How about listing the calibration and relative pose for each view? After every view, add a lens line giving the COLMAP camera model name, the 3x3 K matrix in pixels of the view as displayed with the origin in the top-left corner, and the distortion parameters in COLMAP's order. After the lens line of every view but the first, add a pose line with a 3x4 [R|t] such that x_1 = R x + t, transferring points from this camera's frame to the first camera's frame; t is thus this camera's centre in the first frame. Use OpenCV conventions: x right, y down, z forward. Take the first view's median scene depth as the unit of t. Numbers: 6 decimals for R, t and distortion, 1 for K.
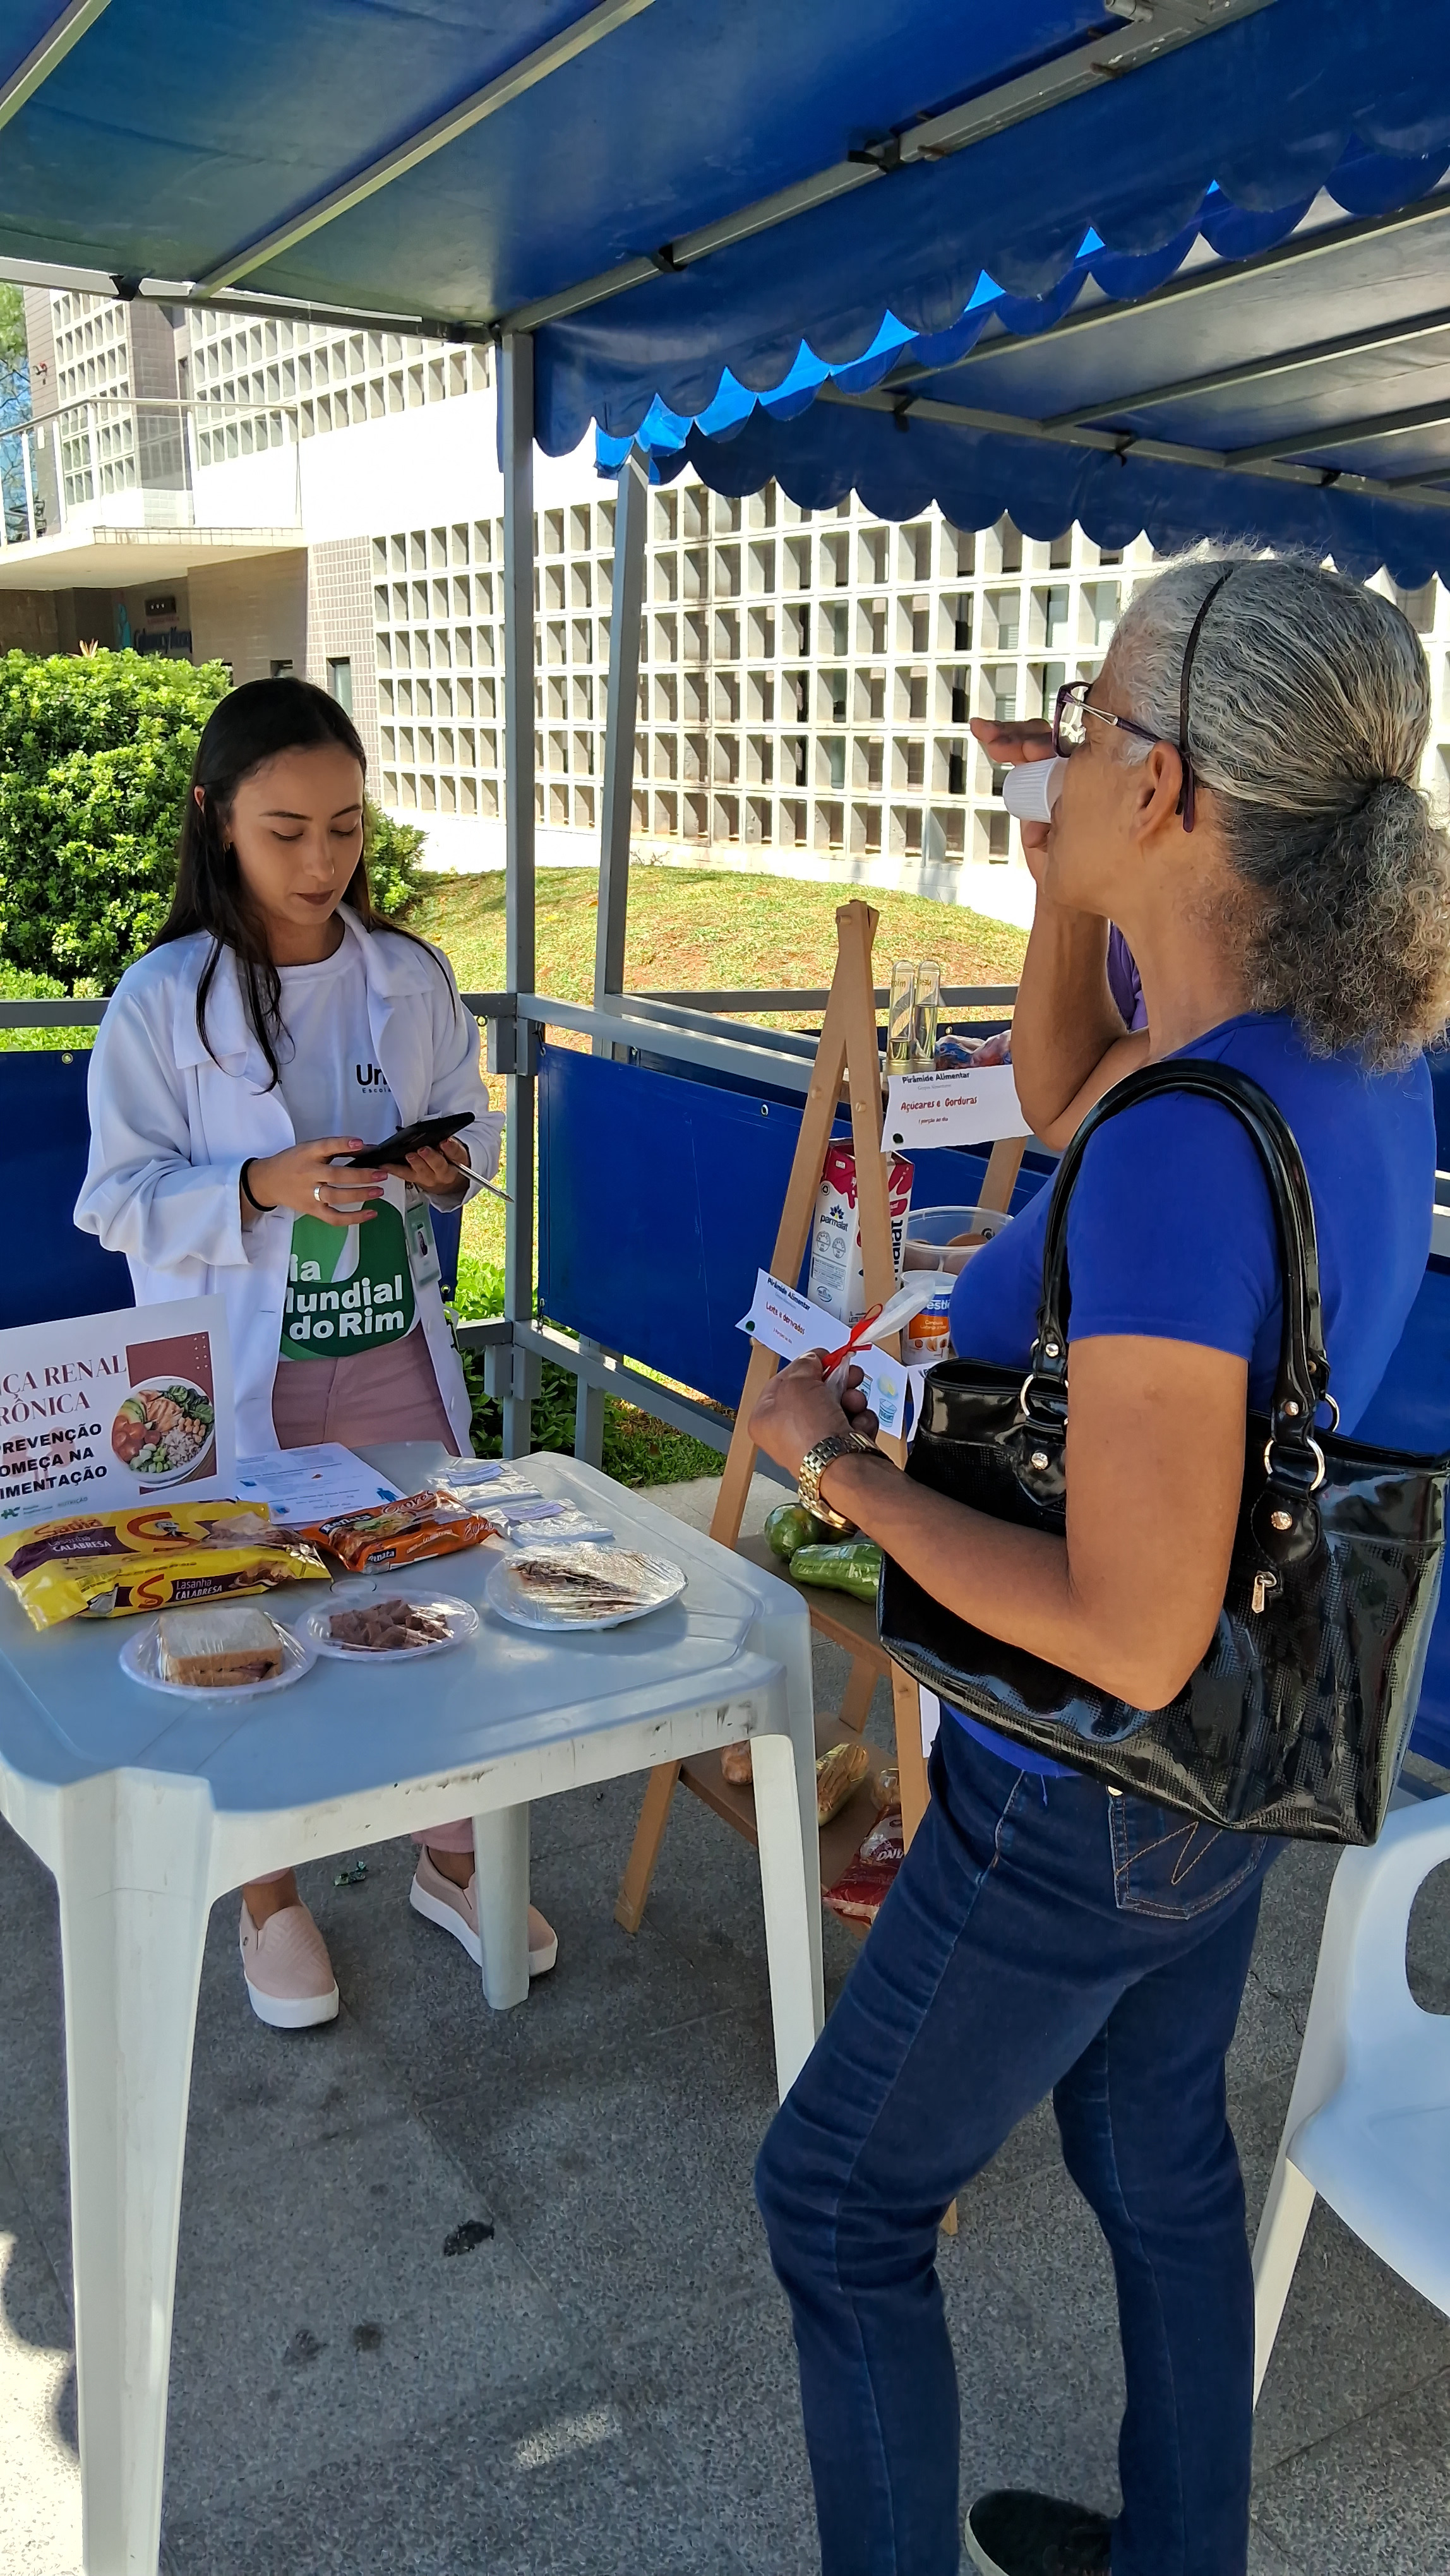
lens RADIAL K [[2007.4, 0, 762.8], [0, 2007.4, 1282.8], [0, 0, 1]] dist [0.105794, -0.178341]
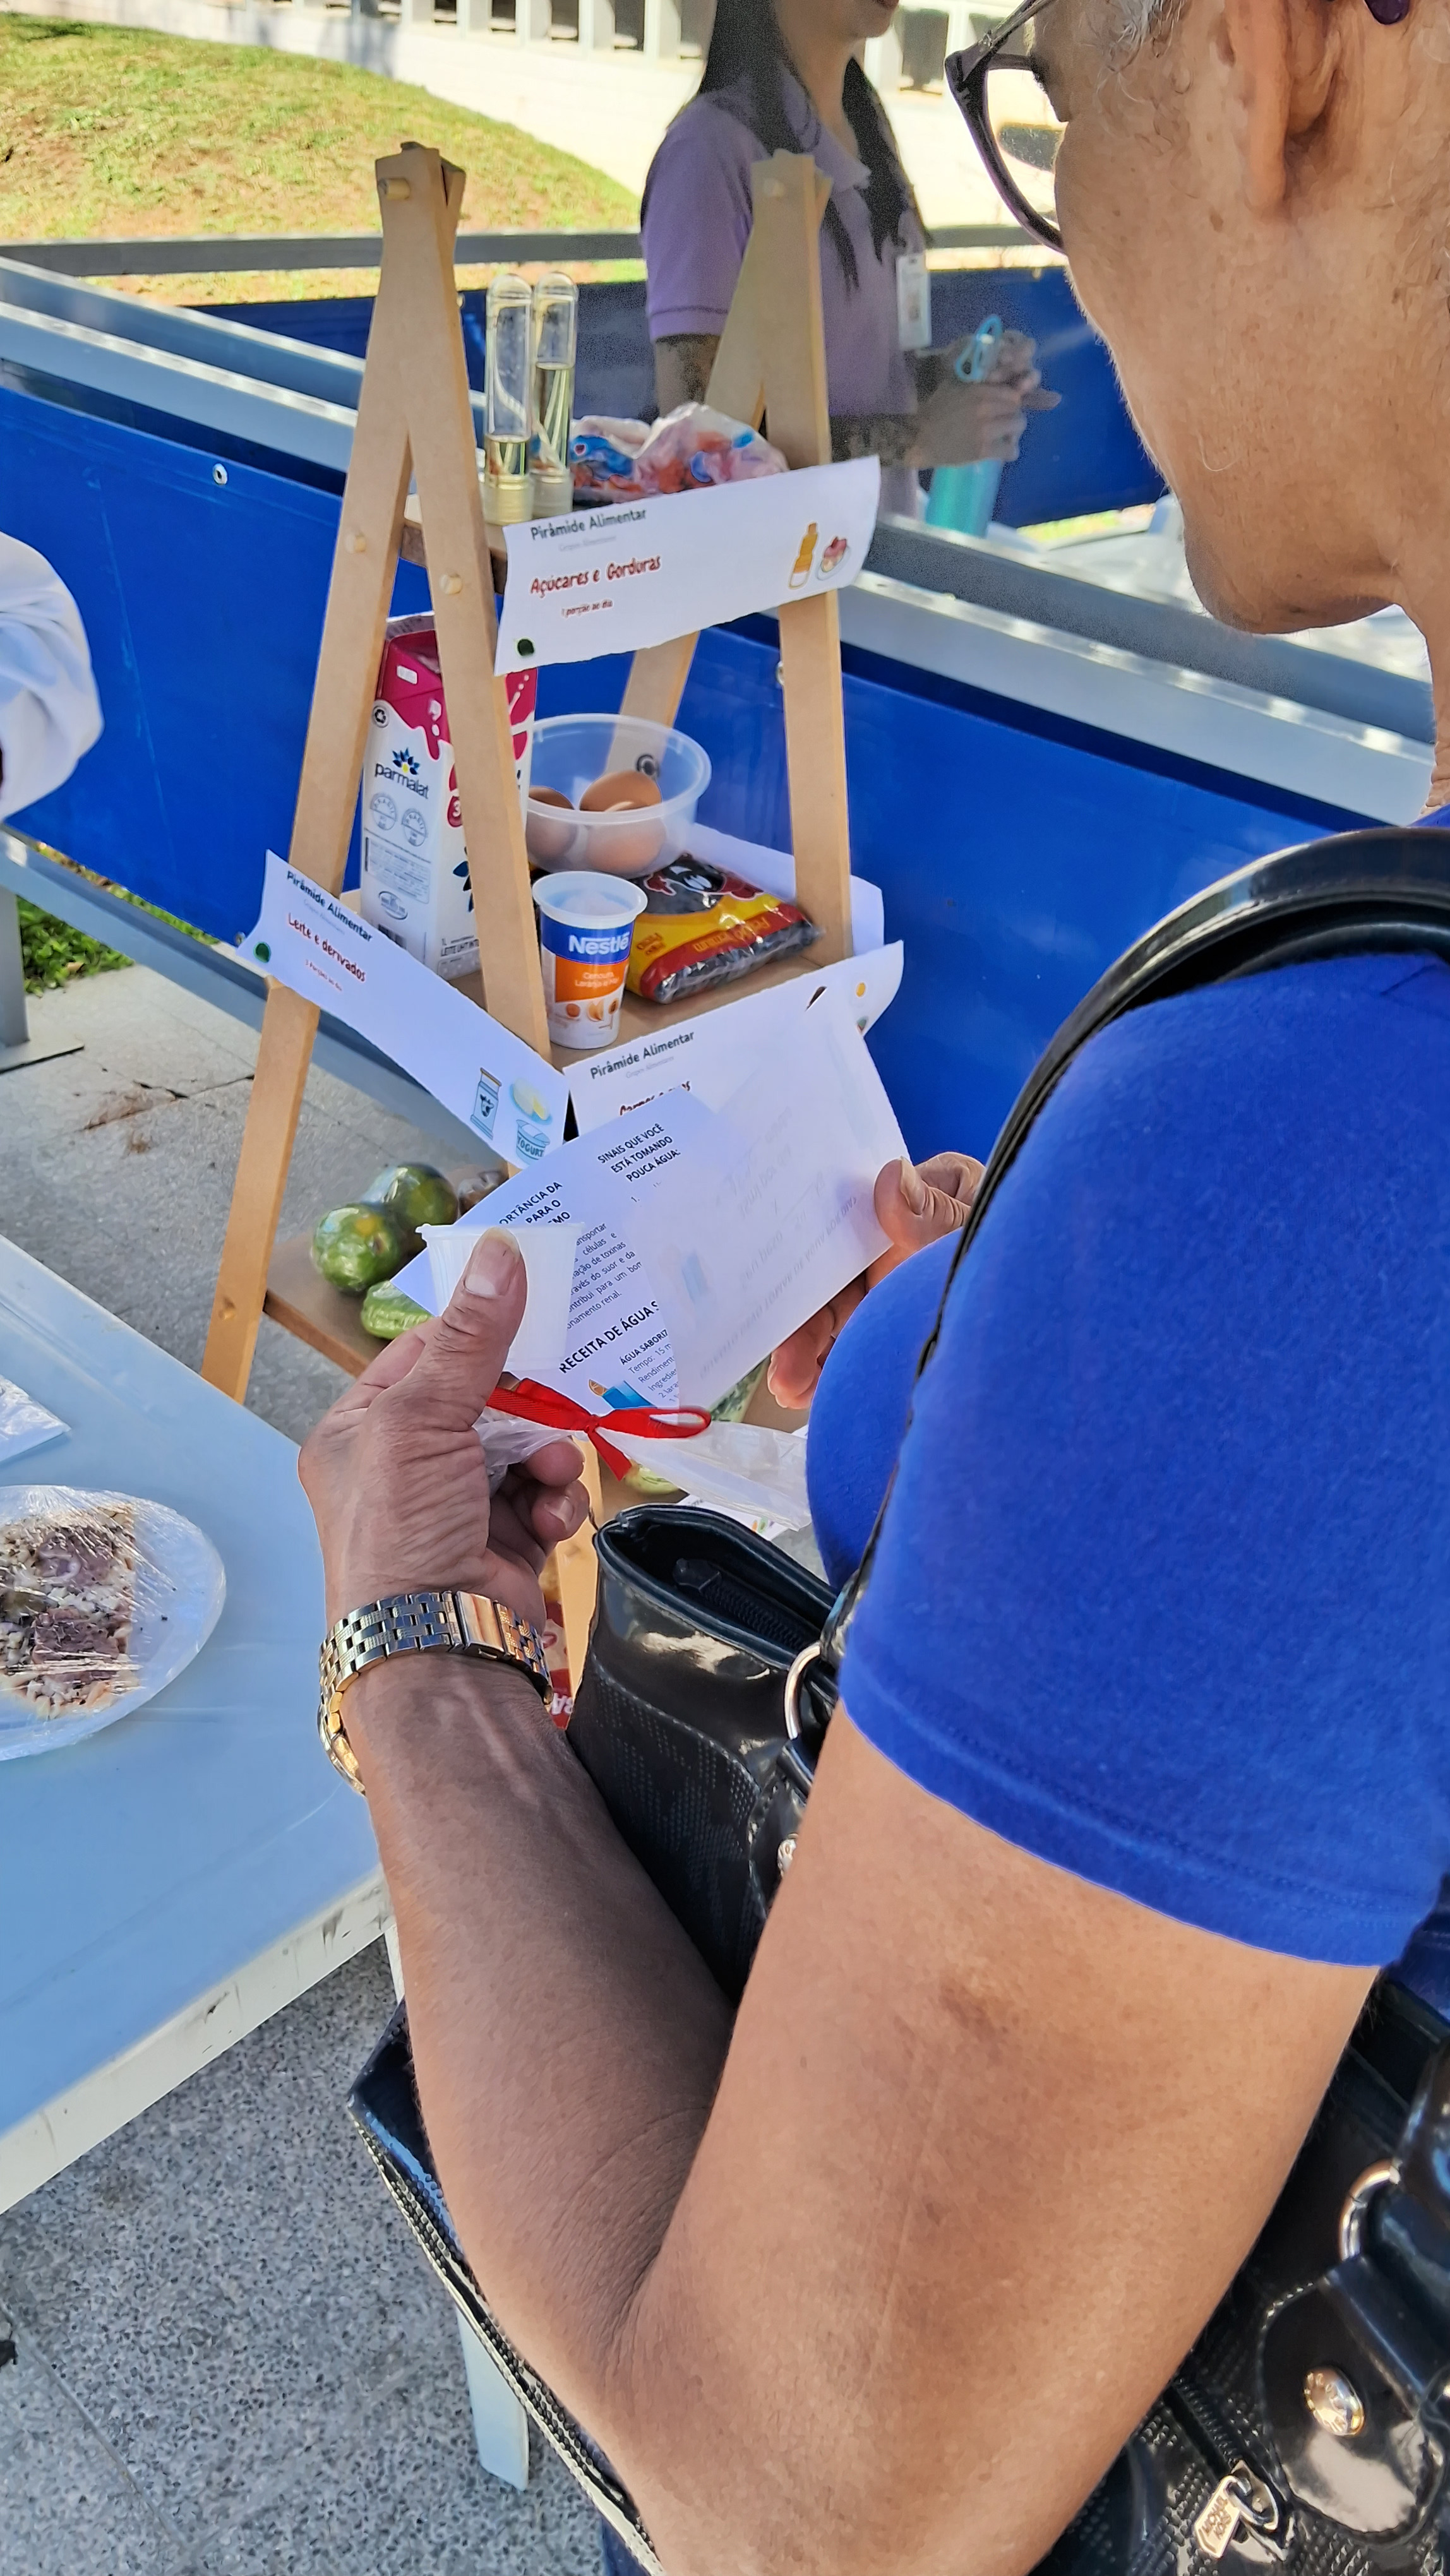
lens RADIAL K [[2051.9, 0, 759.0], [0, 2051.9, 1307.2], [0, 0, 1]] dist [0.004023, -0.049213]
pose [[0.967258, -0.095378, 0.235190, -0.015219], [0.006766, 0.936059, 0.351777, -0.084021], [-0.253704, -0.338668, 0.906057, 0.362751]]
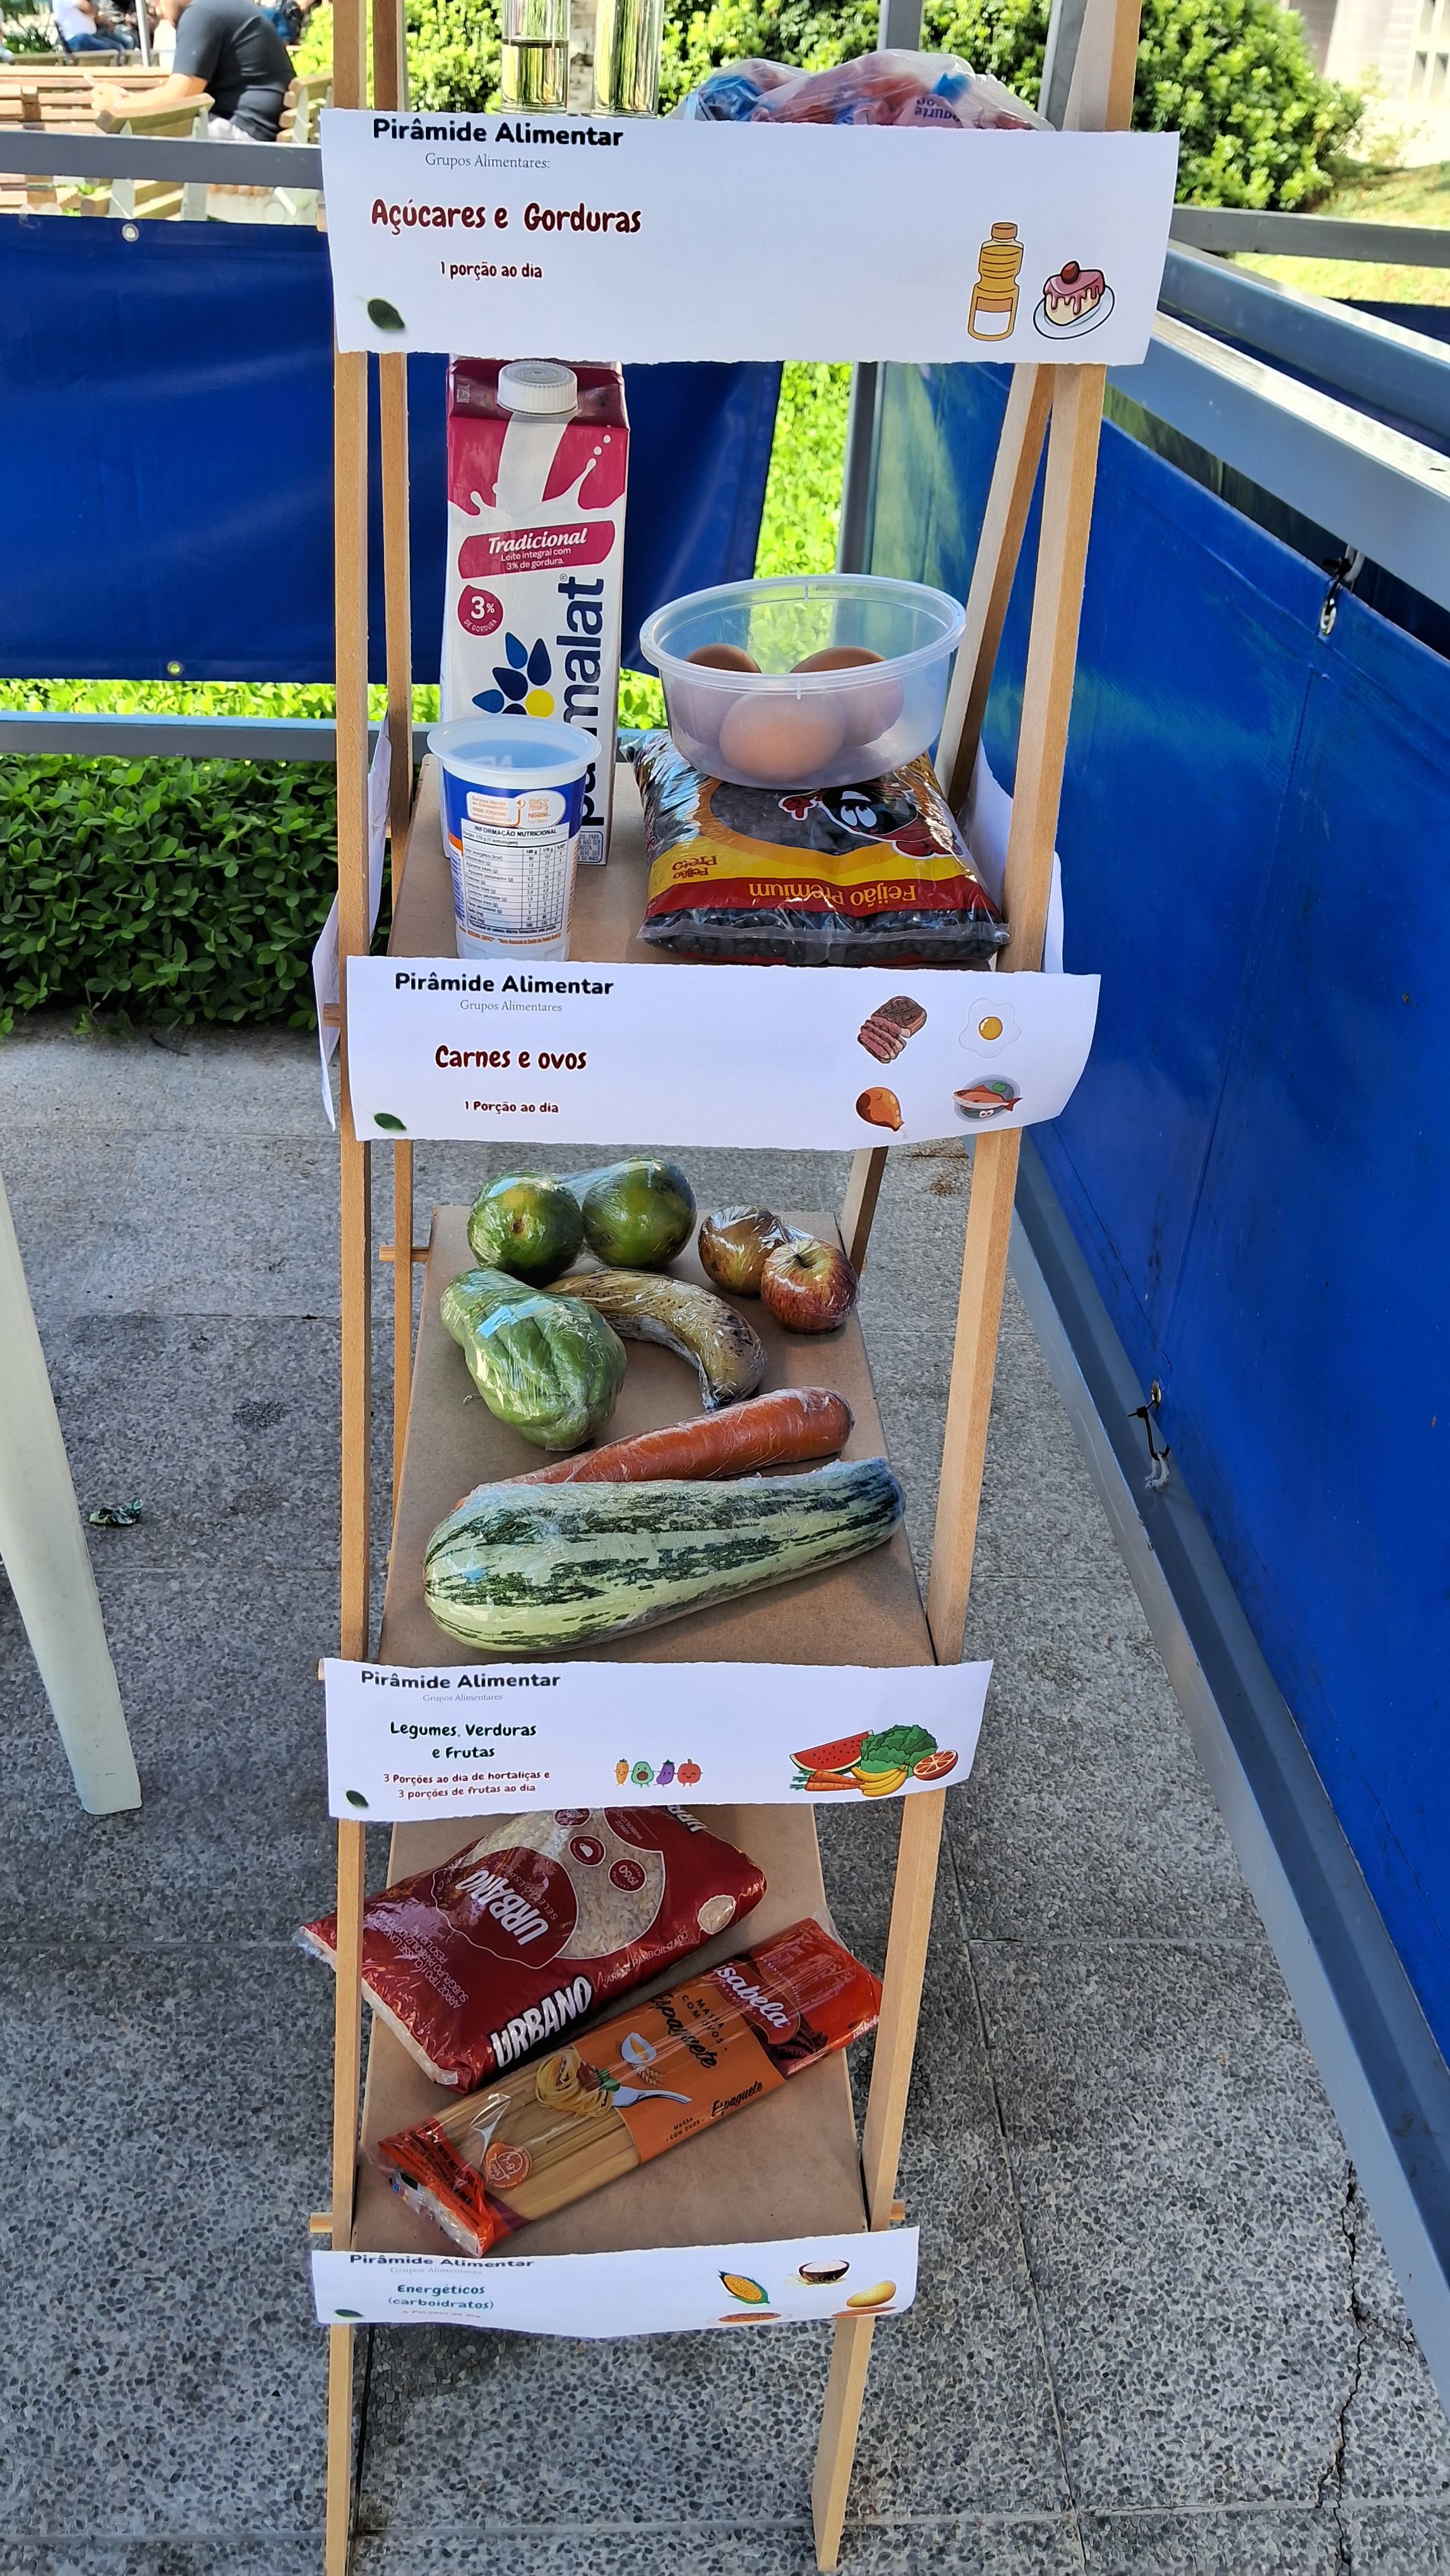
lens RADIAL K [[2025.0, 0, 717.7], [0, 2025.0, 1294.2], [0, 0, 1]] dist [0.096447, -0.192466]
pose [[0.871306, 0.269711, -0.409978, 0.271530], [-0.142653, 0.938555, 0.314269, -0.025873], [0.469549, -0.215340, 0.856243, 0.572006]]
